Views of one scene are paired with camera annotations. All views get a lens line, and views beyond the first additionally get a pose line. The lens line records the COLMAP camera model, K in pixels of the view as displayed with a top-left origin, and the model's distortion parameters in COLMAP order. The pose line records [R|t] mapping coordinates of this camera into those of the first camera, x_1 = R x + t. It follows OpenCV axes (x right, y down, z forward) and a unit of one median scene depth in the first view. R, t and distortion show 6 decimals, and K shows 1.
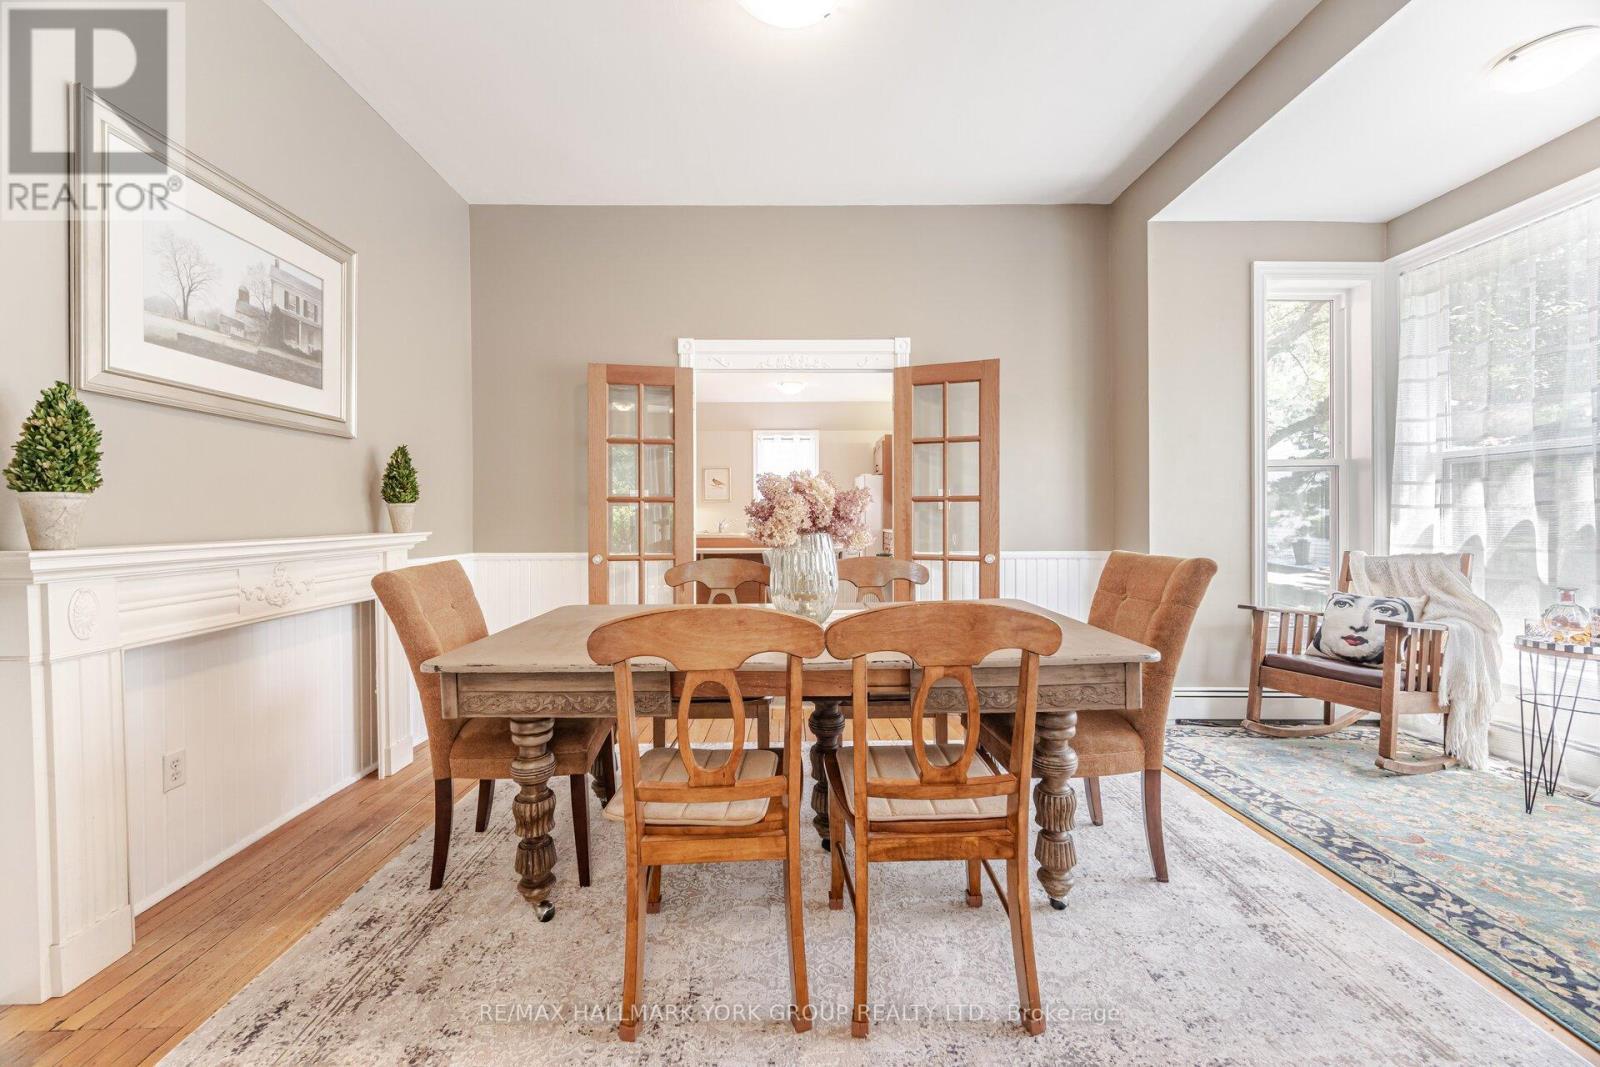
lens RADIAL K [[646.0, 0, 788.0], [0, 646.0, 522.2], [0, 0, 1]] dist [-0.001325, -0.000299]
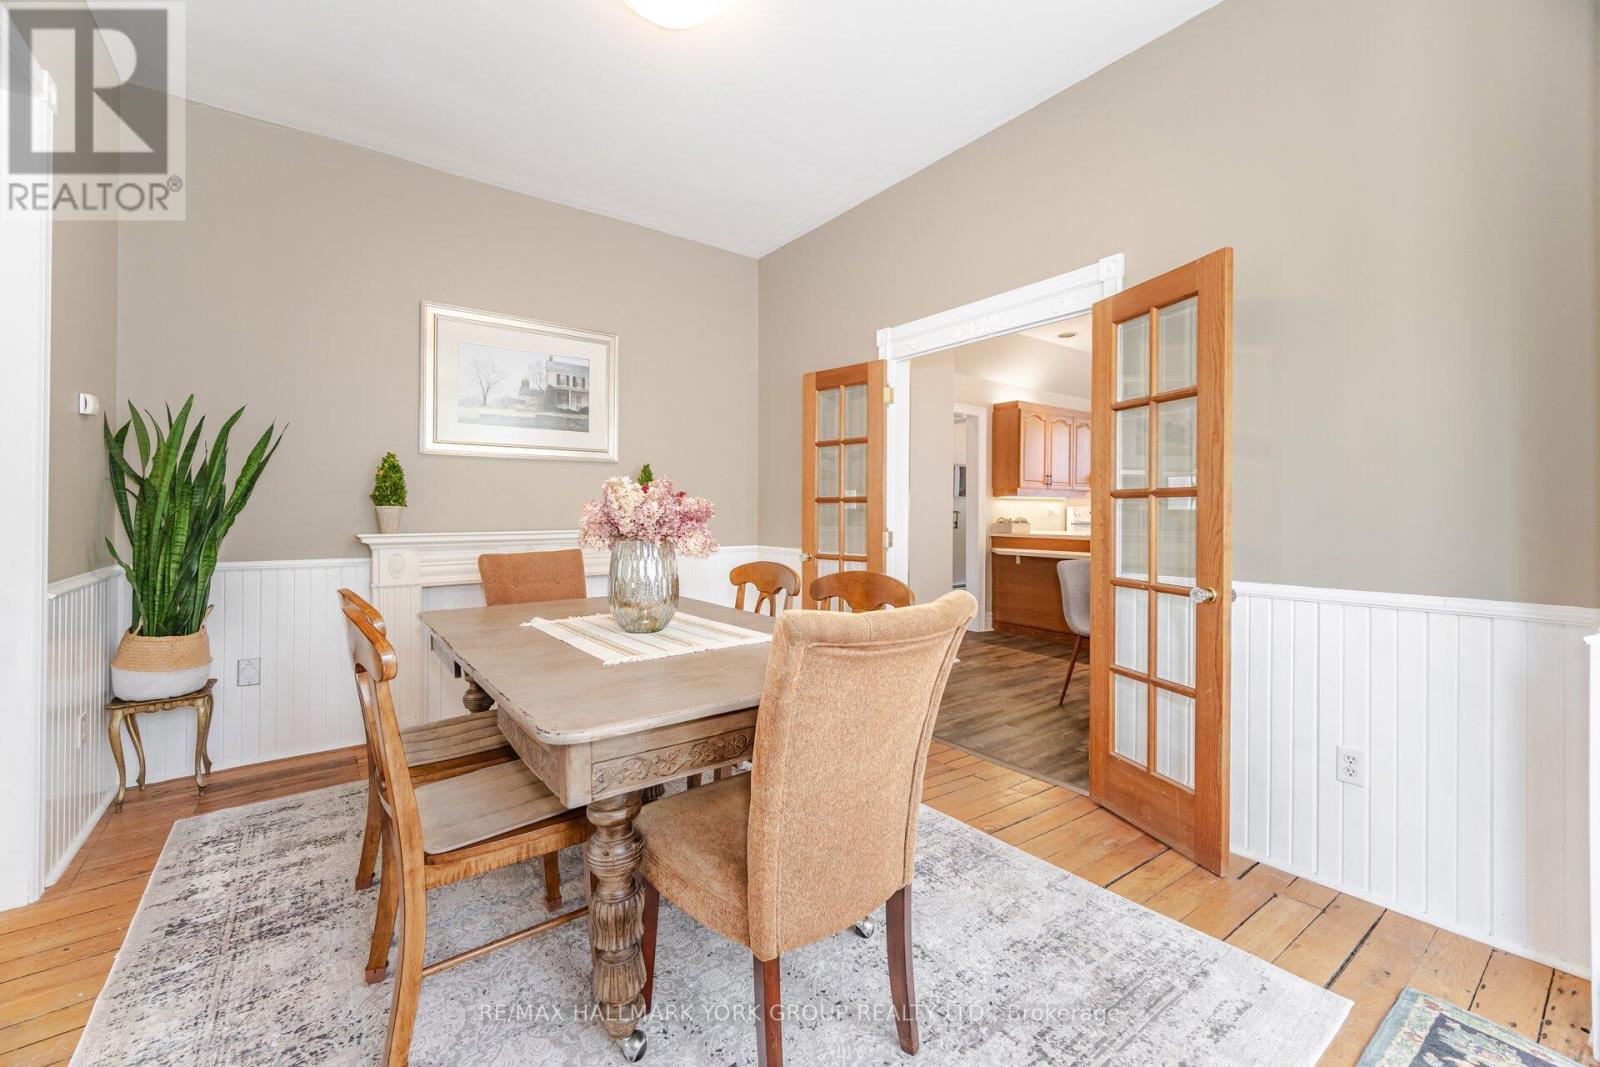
lens RADIAL K [[646.0, 0, 788.0], [0, 646.0, 522.2], [0, 0, 1]] dist [-0.001325, -0.000299]
pose [[0.592705, 0.015498, -0.805271, 0.791674], [-0.007090, 0.999877, 0.014025, -0.020007], [0.805388, -0.002603, 0.592742, 0.488133]]
